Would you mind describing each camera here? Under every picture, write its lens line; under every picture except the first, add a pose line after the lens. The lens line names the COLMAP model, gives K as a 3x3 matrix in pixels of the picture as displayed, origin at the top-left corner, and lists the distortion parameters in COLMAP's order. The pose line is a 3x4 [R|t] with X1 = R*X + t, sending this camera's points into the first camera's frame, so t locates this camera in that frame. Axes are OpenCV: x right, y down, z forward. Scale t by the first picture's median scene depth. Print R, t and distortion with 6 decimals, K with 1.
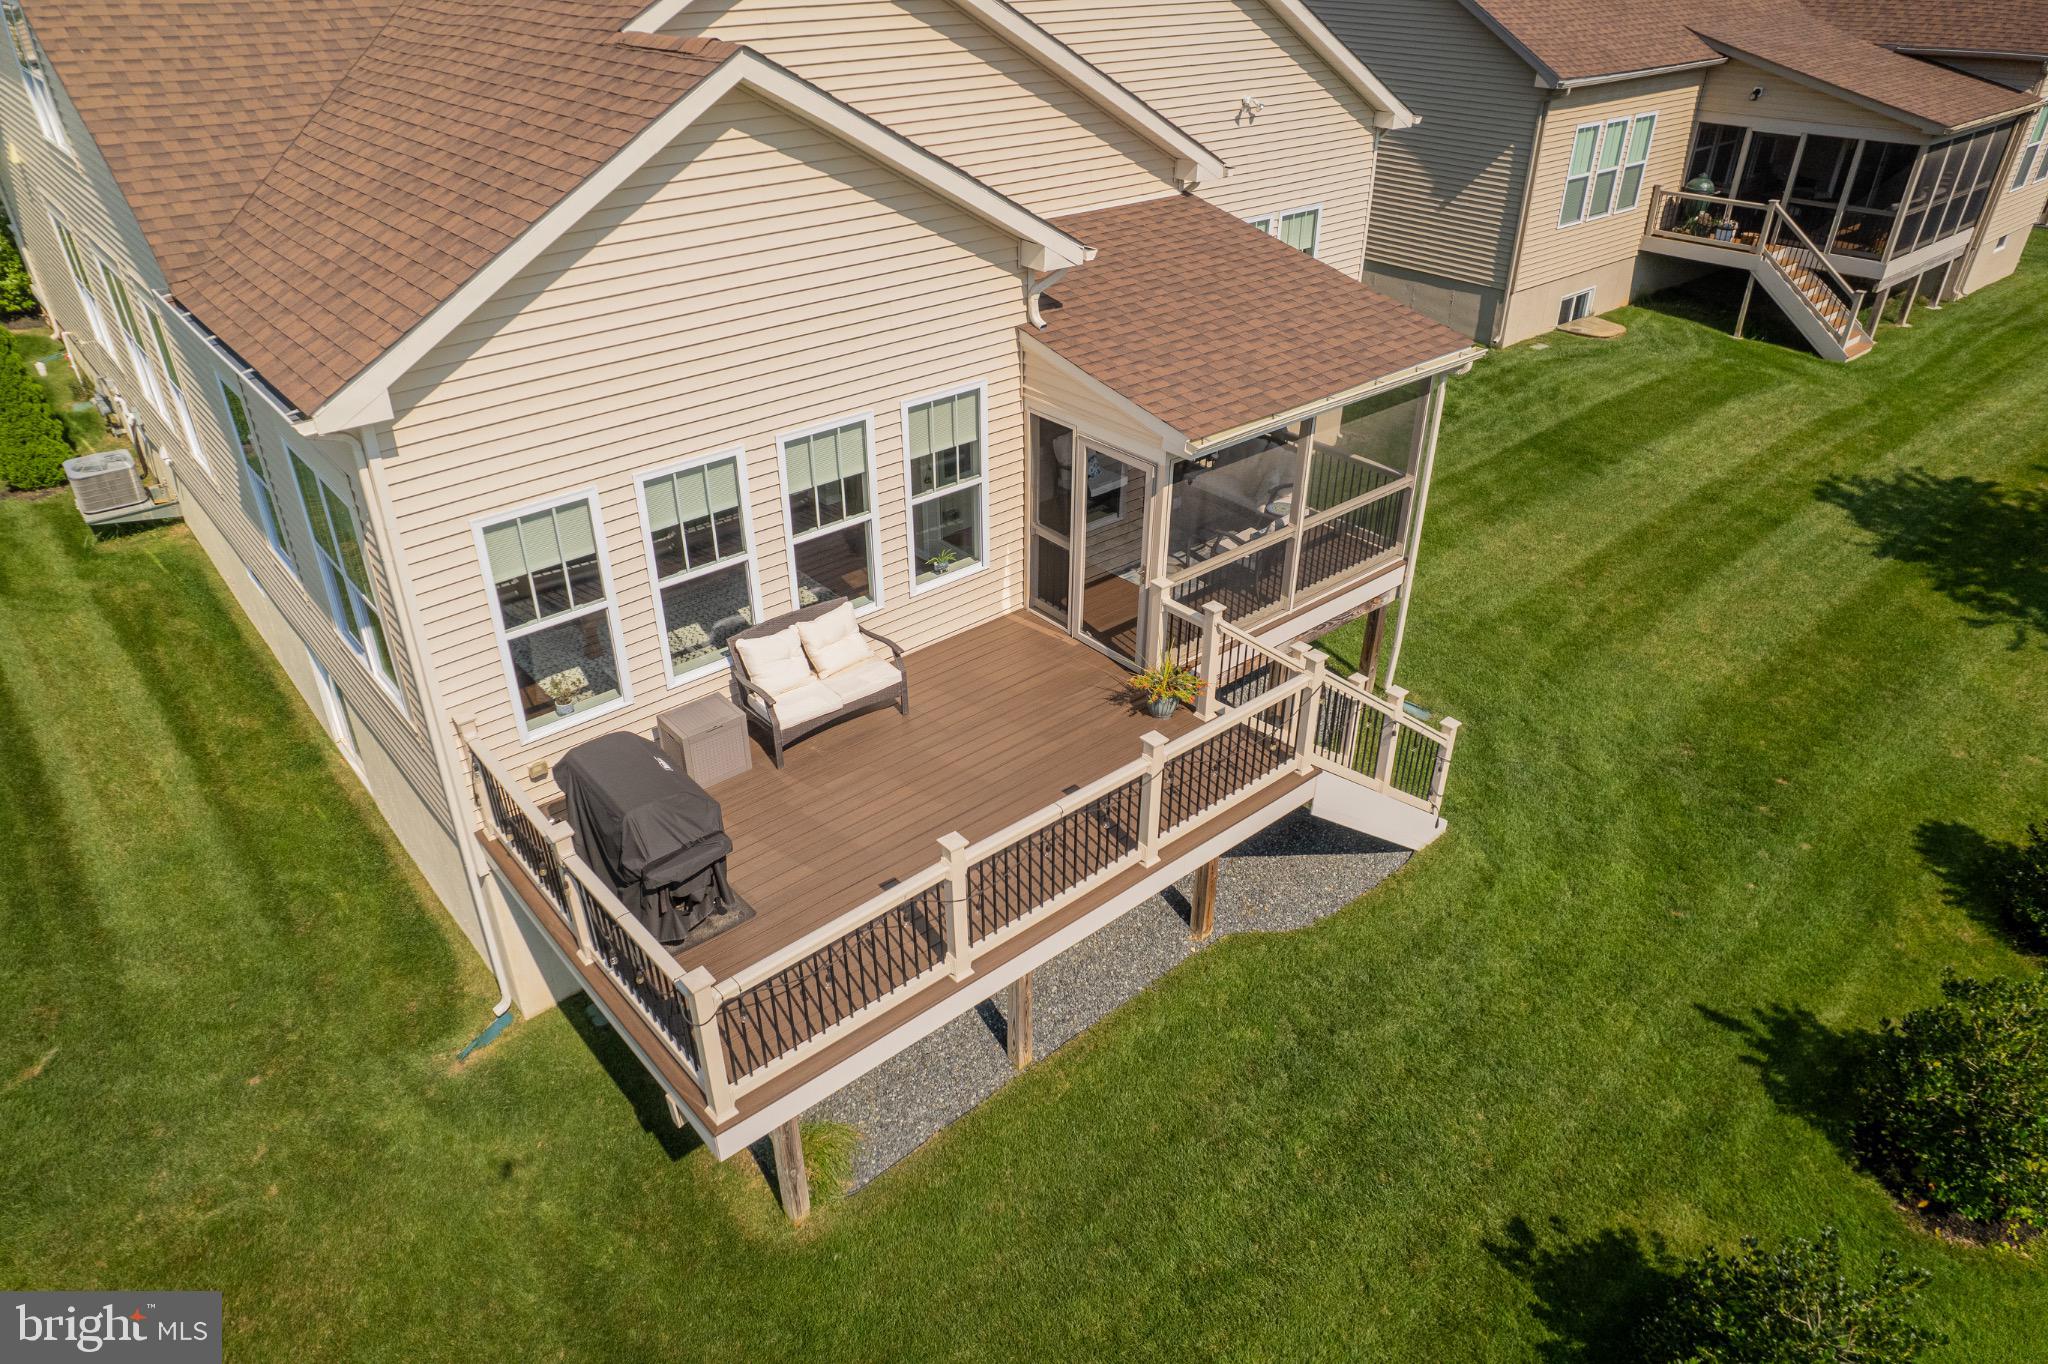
lens RADIAL K [[1285.5, 0, 1019.0], [0, 1285.5, 677.4], [0, 0, 1]] dist [-0.043189, 0.023570]
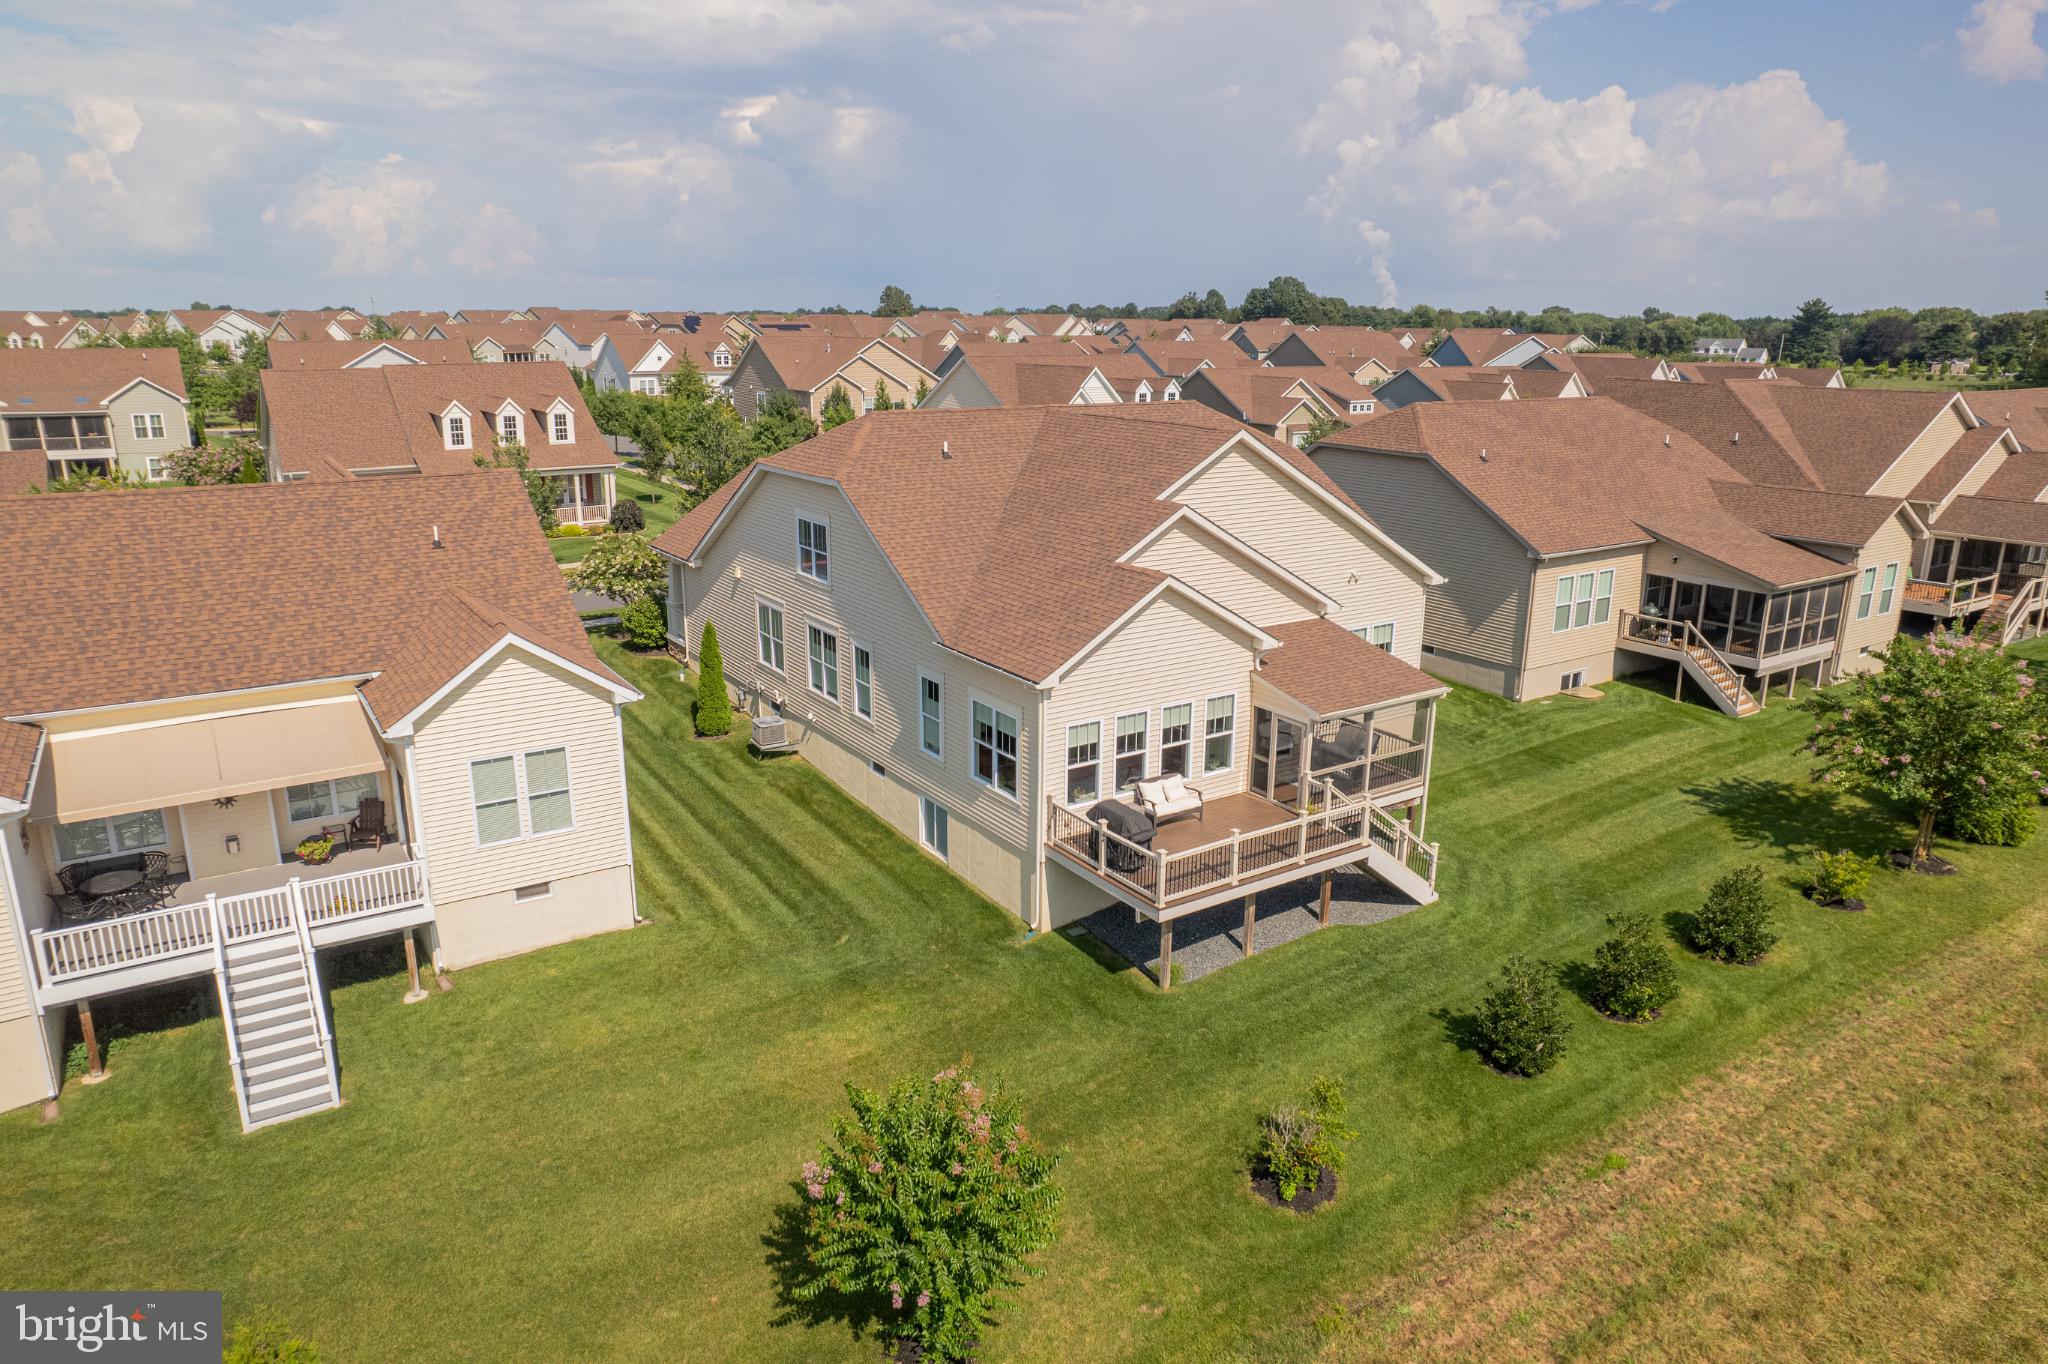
lens RADIAL K [[1285.5, 0, 1028.9], [0, 1285.5, 684.3], [0, 0, 1]] dist [-0.043189, 0.023570]
pose [[0.992463, 0.040722, -0.115581, -0.098940], [-0.070420, 0.961413, -0.265946, 0.315047], [0.100291, 0.272080, 0.957034, -1.006699]]
